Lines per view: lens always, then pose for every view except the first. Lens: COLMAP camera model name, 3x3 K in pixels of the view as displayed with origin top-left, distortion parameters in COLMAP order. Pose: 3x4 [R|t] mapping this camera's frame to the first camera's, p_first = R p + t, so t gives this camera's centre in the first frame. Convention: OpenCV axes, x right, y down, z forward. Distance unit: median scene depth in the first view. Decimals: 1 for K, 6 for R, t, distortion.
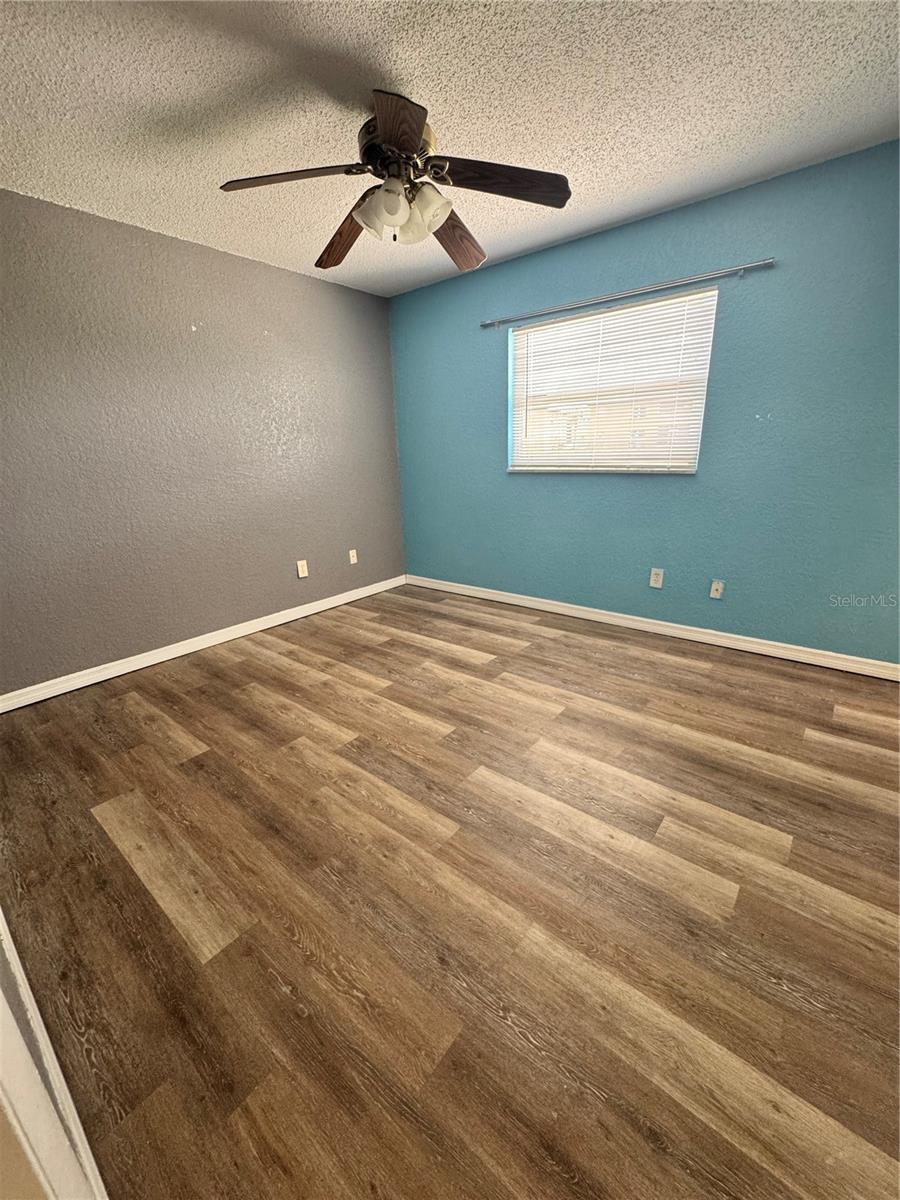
lens RADIAL K [[480.0, 0, 450.2], [0, 480.0, 602.4], [0, 0, 1]] dist [-0.001612, 0.000683]
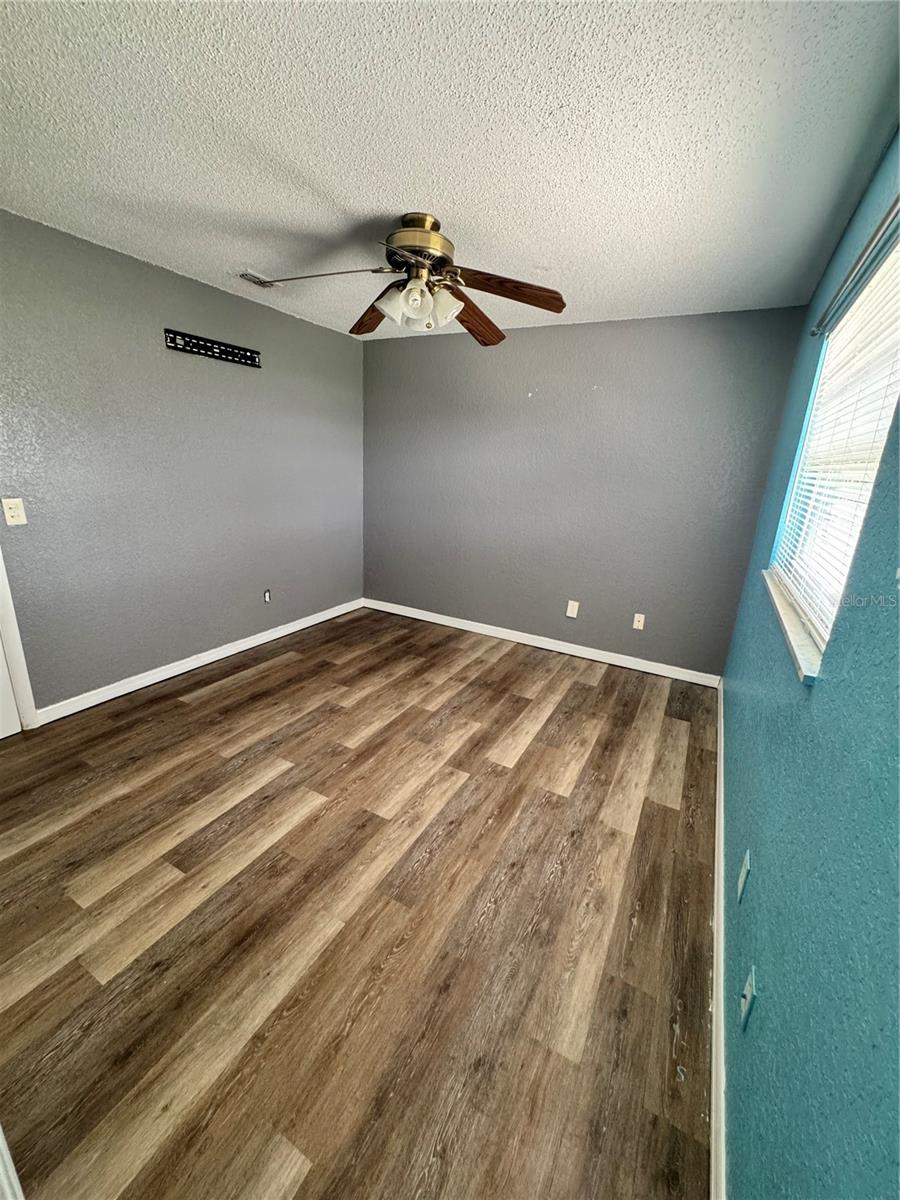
lens RADIAL K [[480.0, 0, 451.9], [0, 480.0, 599.3], [0, 0, 1]] dist [-0.001612, 0.000683]
pose [[0.189481, 0.315468, -0.929826, 0.814320], [-0.352050, 0.905846, 0.235591, -0.331927], [0.916601, 0.282705, 0.282702, 0.648765]]
